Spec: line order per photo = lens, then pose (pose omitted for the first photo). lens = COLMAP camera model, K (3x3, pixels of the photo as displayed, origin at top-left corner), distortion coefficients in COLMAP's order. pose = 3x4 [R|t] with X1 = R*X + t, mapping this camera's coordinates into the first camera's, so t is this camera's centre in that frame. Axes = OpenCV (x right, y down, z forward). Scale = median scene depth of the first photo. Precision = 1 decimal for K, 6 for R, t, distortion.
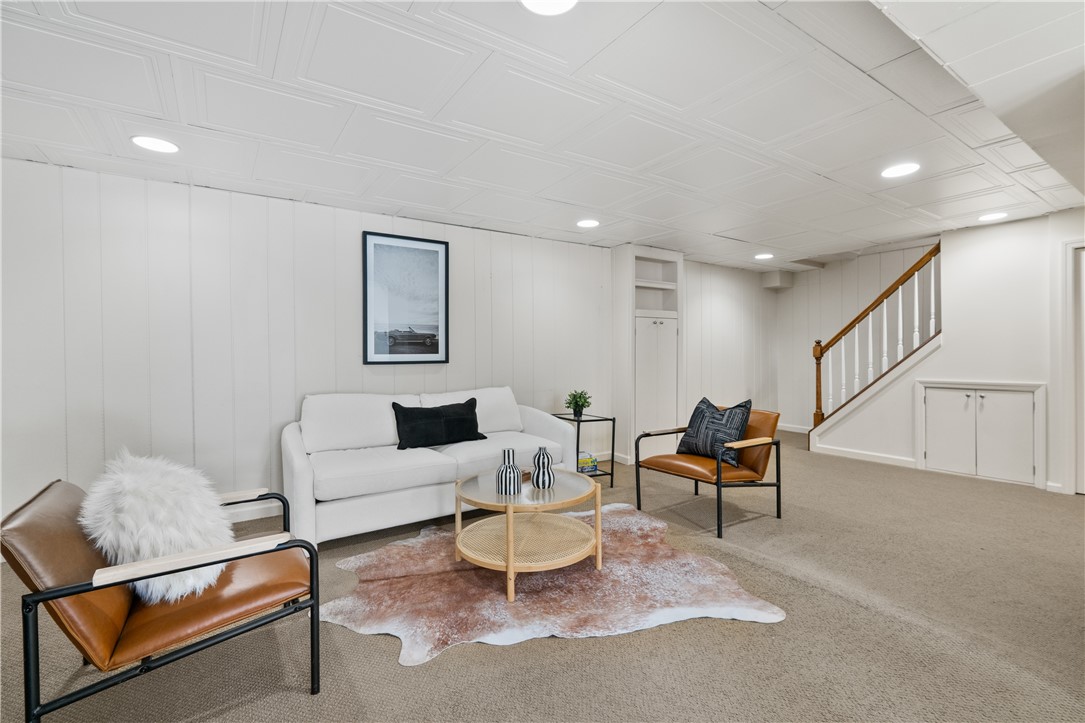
lens RADIAL K [[485.0, 0, 543.1], [0, 485.0, 355.5], [0, 0, 1]] dist [-0.000551, 0.000983]
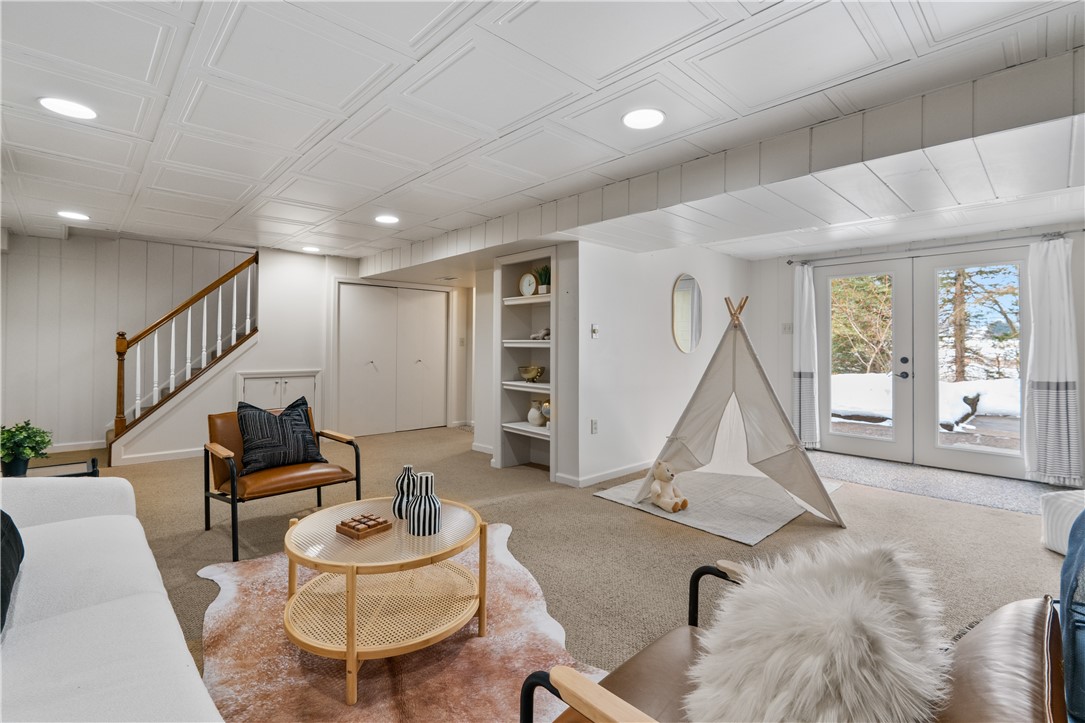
lens RADIAL K [[485.0, 0, 543.1], [0, 485.0, 355.5], [0, 0, 1]] dist [-0.000551, 0.000983]
pose [[-0.155838, -0.010116, 0.987731, -0.456738], [-0.004609, 0.999944, 0.009514, -0.002505], [-0.987772, -0.003069, -0.155876, 0.500517]]
